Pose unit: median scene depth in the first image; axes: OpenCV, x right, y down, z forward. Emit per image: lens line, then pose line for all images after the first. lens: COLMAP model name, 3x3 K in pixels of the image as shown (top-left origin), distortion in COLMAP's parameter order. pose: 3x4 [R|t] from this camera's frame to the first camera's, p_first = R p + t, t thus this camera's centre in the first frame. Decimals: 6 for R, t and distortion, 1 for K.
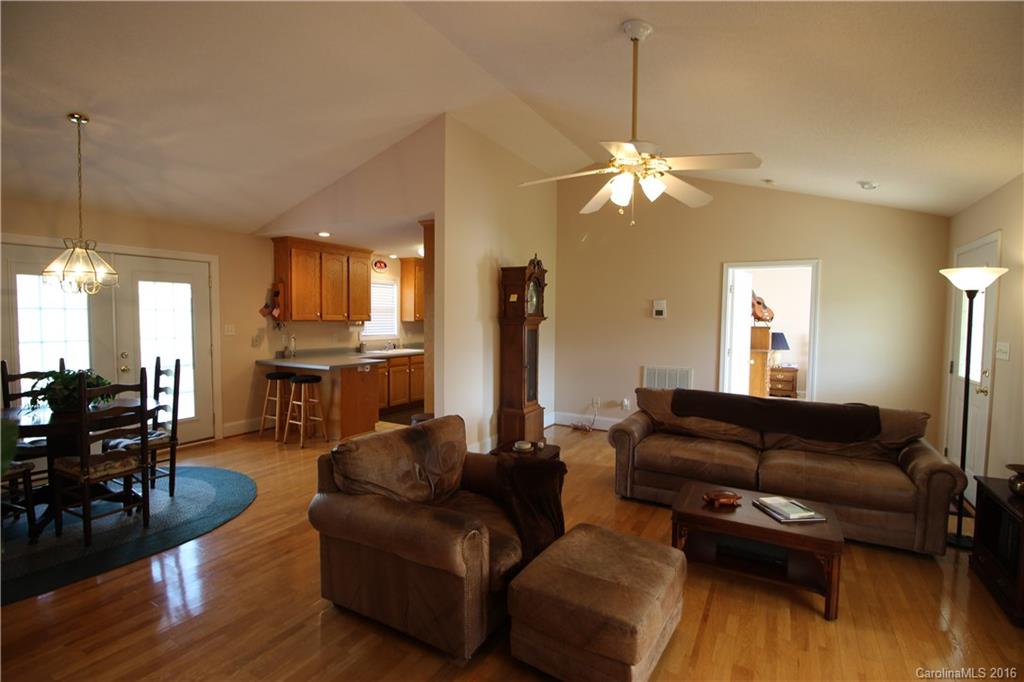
lens RADIAL K [[475.3, 0, 513.5], [0, 475.3, 338.3], [0, 0, 1]] dist [0.001198, -0.010129]
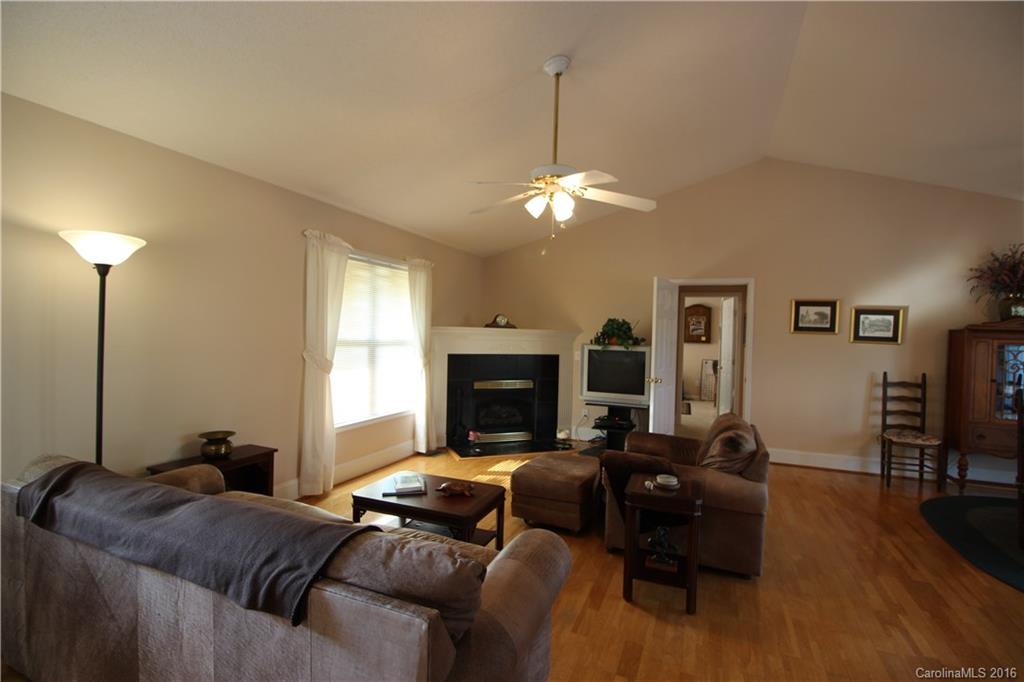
lens RADIAL K [[475.3, 0, 512.0], [0, 475.3, 341.0], [0, 0, 1]] dist [0.000097, -0.010697]
pose [[-0.992104, -0.033795, -0.120780, 0.214143], [-0.041689, 0.997115, 0.063439, -0.030459], [0.118287, 0.067973, -0.990650, 1.046663]]
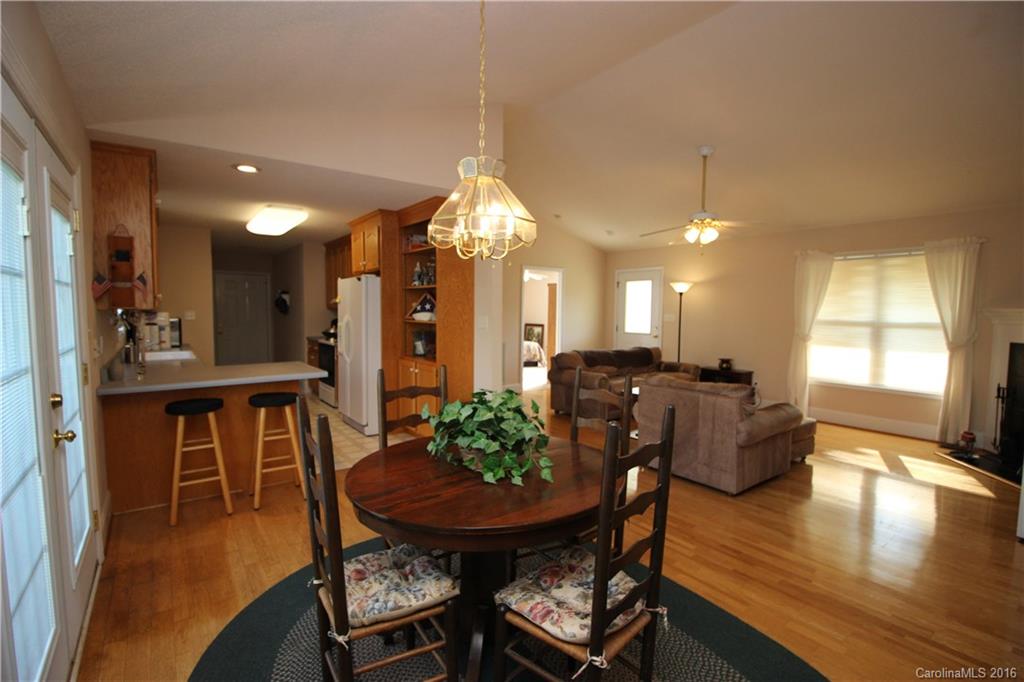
lens RADIAL K [[475.3, 0, 512.0], [0, 475.3, 341.0], [0, 0, 1]] dist [0.000097, -0.010697]
pose [[0.397541, -0.067024, 0.915133, -0.897854], [0.040098, 0.997645, 0.055648, -0.014783], [-0.916708, 0.014573, 0.399292, 0.461276]]
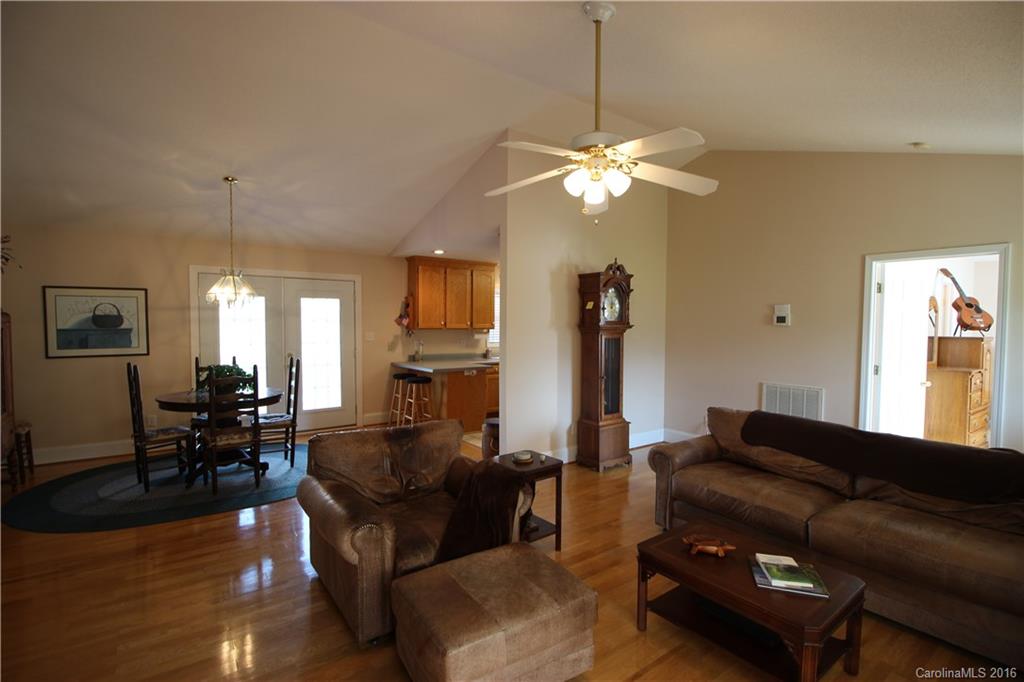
lens RADIAL K [[475.3, 0, 512.0], [0, 475.3, 341.0], [0, 0, 1]] dist [0.000097, -0.010697]
pose [[0.911800, 0.011190, -0.410482, 0.236140], [-0.015432, 0.999856, -0.007022, -0.003200], [0.410345, 0.012737, 0.911842, 0.053056]]
